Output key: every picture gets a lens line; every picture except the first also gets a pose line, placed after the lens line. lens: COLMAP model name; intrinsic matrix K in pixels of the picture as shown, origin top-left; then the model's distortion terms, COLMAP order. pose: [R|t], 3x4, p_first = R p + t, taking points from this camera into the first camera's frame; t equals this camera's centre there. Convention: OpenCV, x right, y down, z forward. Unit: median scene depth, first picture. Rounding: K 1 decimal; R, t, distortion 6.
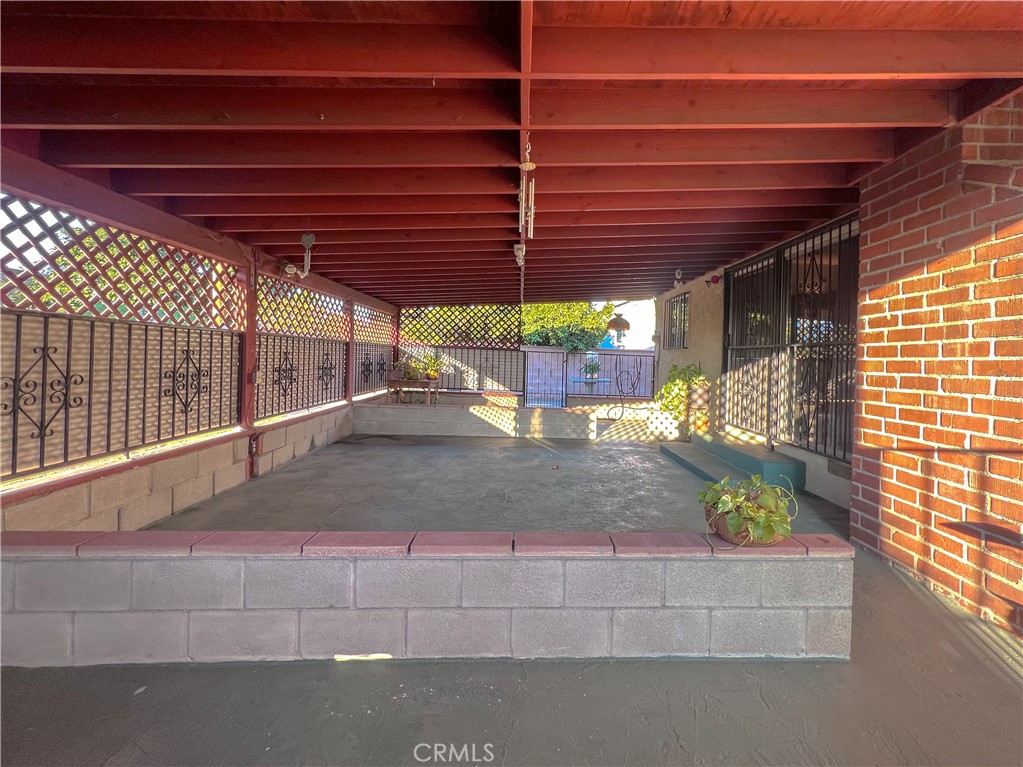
lens RADIAL K [[442.6, 0, 518.8], [0, 442.6, 361.9], [0, 0, 1]] dist [-0.004391, 0.000449]
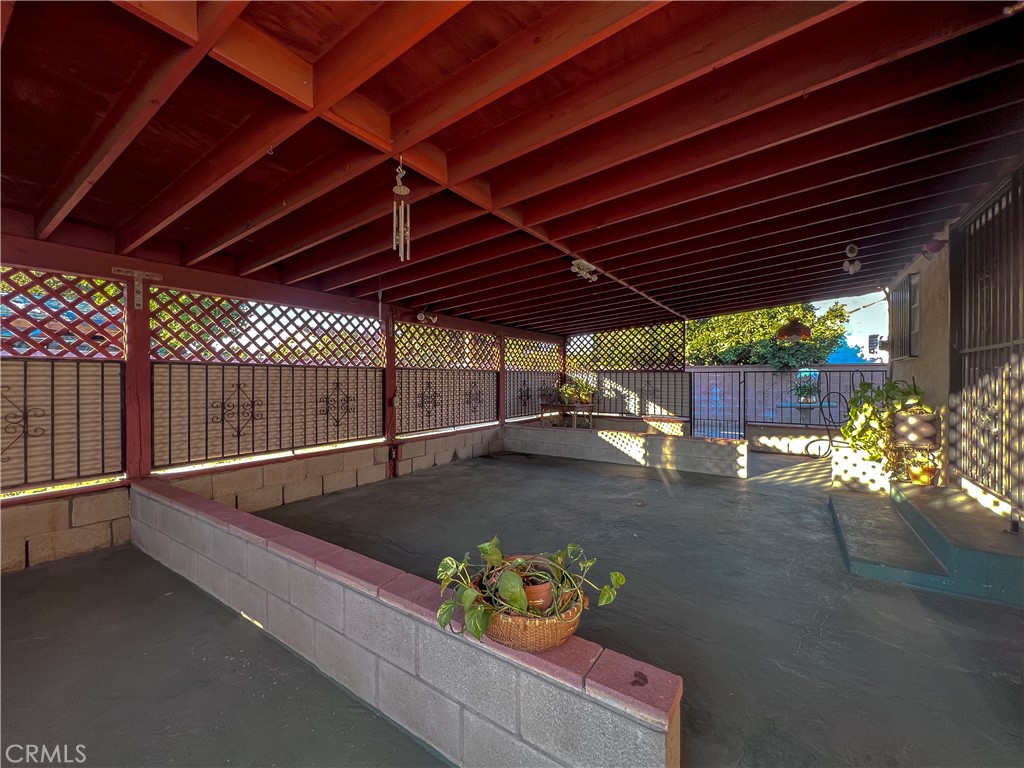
lens RADIAL K [[409.9, 0, 512.3], [0, 409.9, 386.0], [0, 0, 1]] dist [-0.002813, 0.000074]
pose [[0.795158, -0.026373, -0.605828, 0.293488], [0.023070, 0.999646, -0.013237, 0.008293], [0.605963, -0.003451, 0.795485, 0.156699]]
